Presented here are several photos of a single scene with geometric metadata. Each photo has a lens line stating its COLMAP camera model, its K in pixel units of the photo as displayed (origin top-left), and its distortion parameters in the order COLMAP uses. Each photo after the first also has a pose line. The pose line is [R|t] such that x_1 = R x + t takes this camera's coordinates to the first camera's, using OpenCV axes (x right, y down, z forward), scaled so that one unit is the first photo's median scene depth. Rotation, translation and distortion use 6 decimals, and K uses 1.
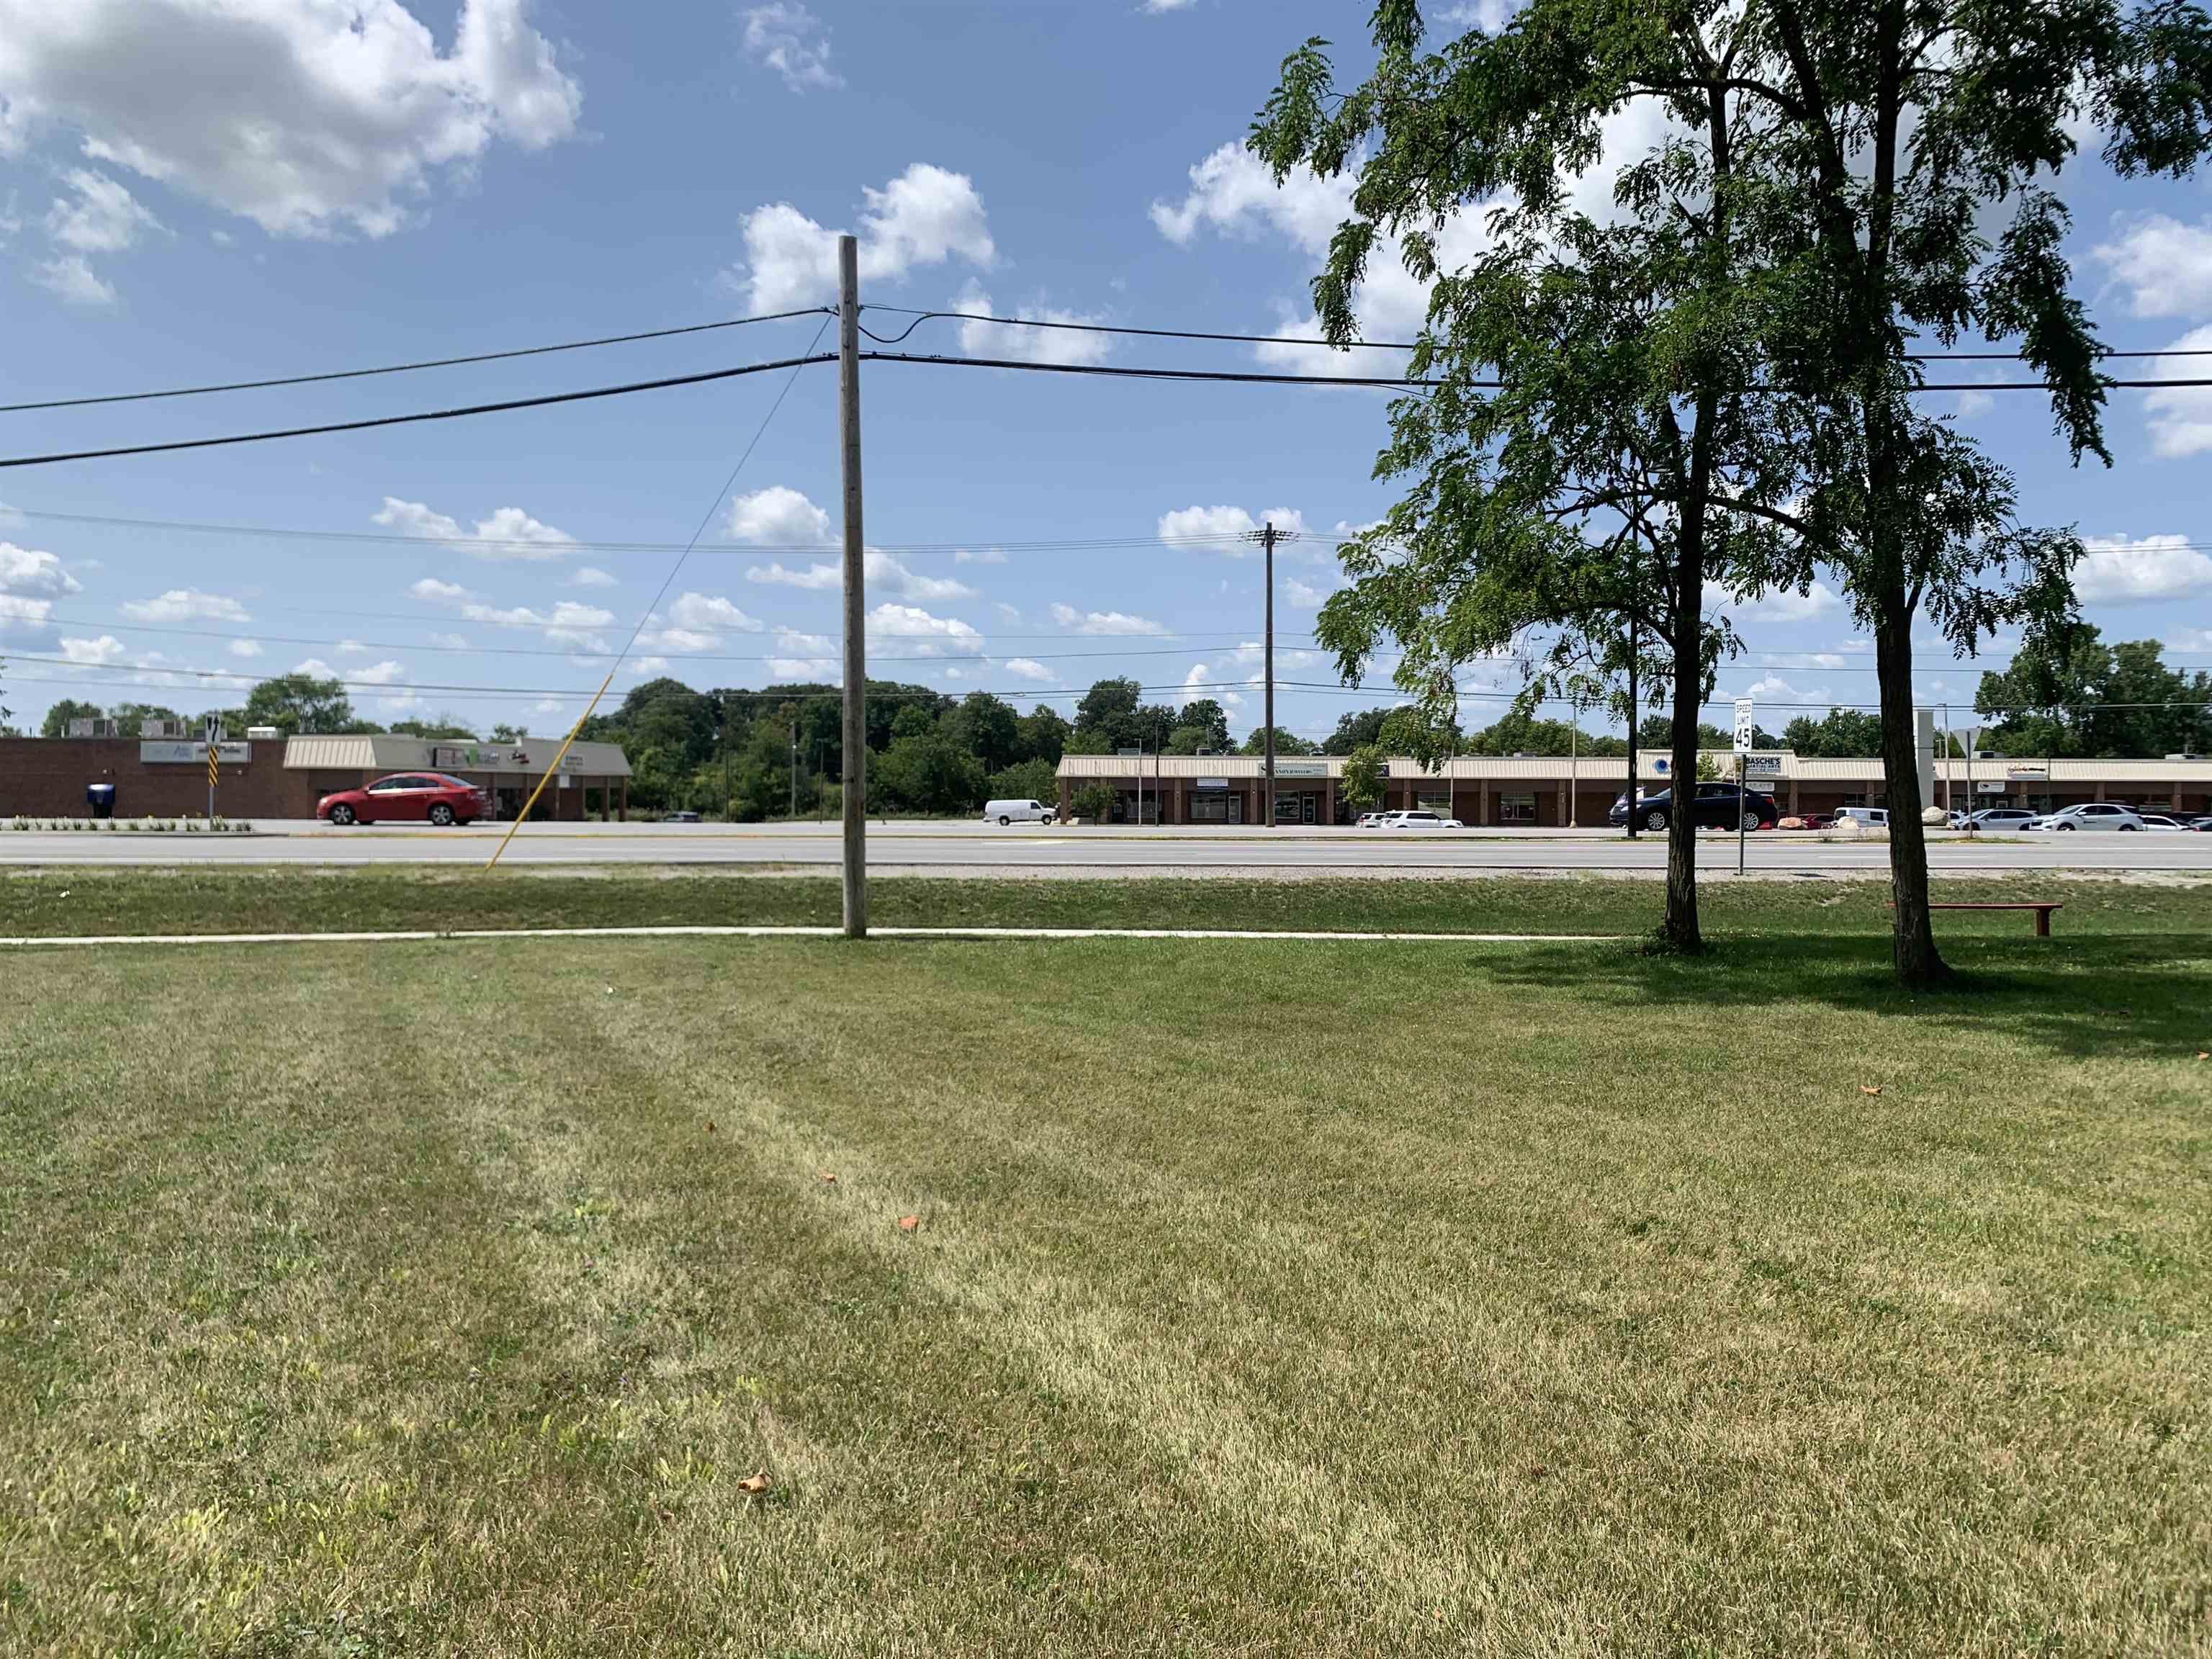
lens RADIAL K [[1920.7, 0, 1106.0], [0, 1920.7, 829.5], [0, 0, 1]] dist [0.110502, 0.003100]
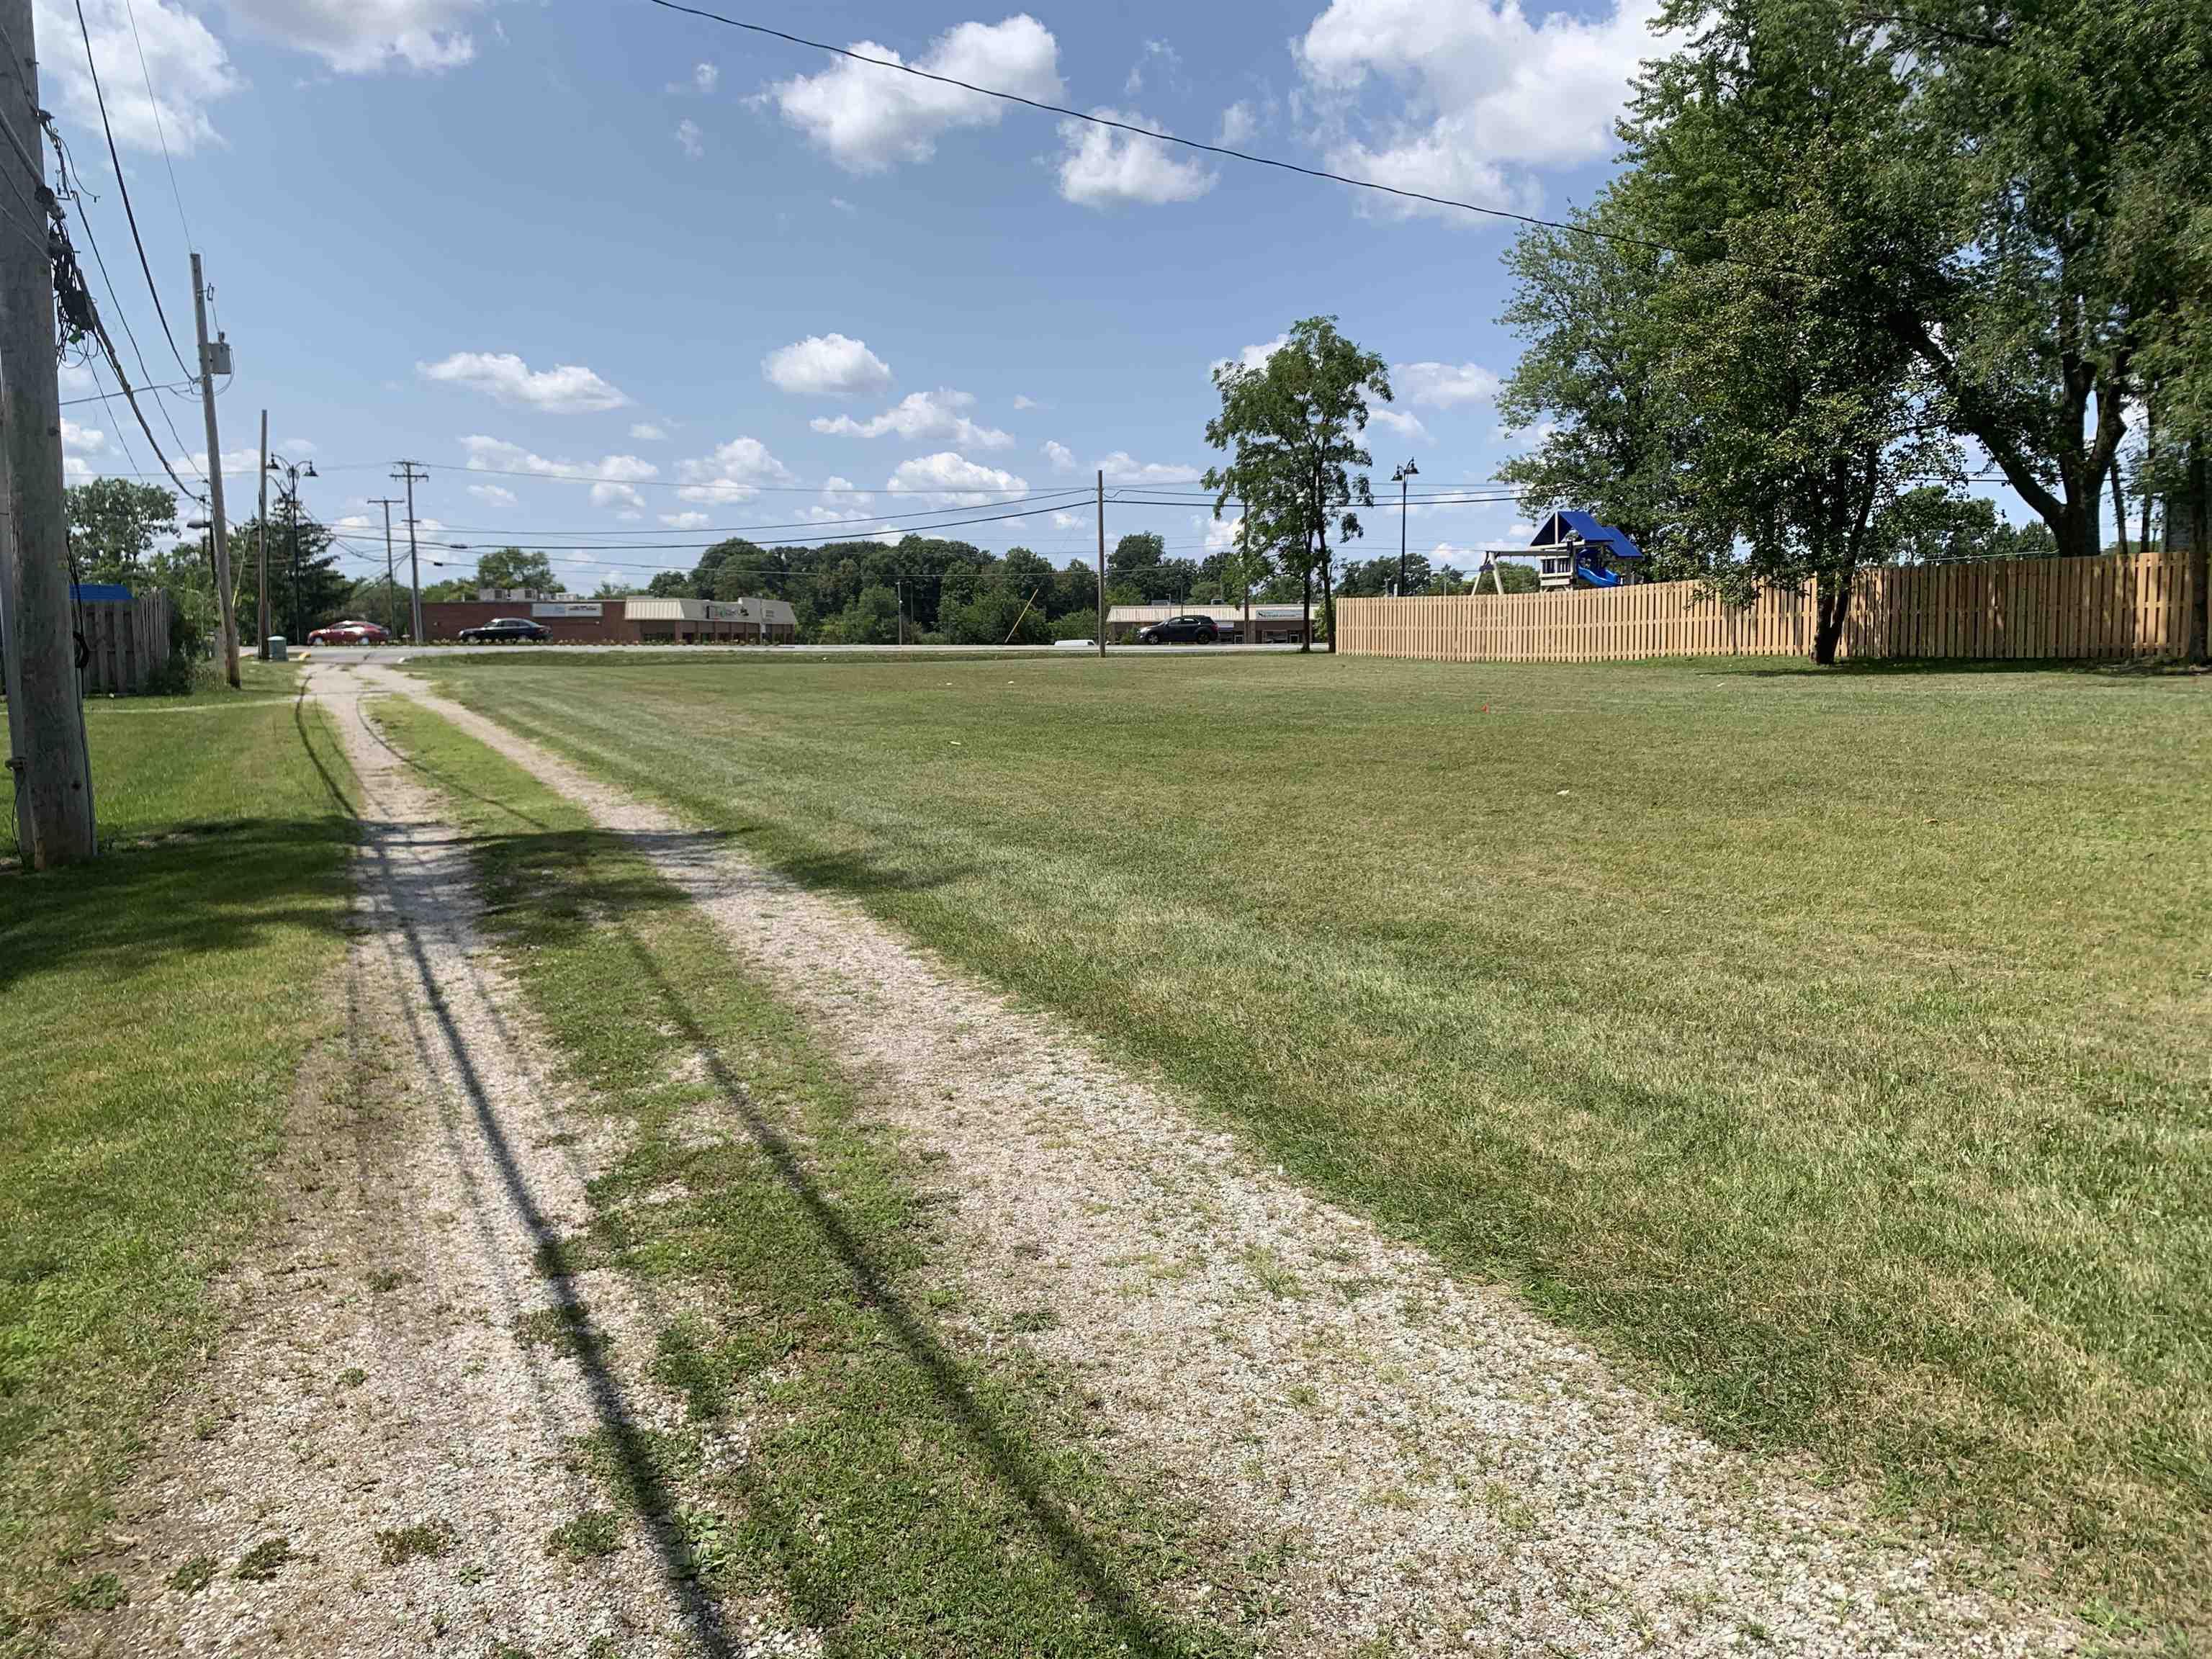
lens RADIAL K [[1920.7, 0, 1106.0], [0, 1920.7, 829.5], [0, 0, 1]] dist [0.110502, 0.003100]
pose [[0.999870, -0.009926, -0.012739, -0.003367], [0.010889, 0.996908, 0.077821, 0.004171], [0.011928, -0.077950, 0.996886, -0.118924]]
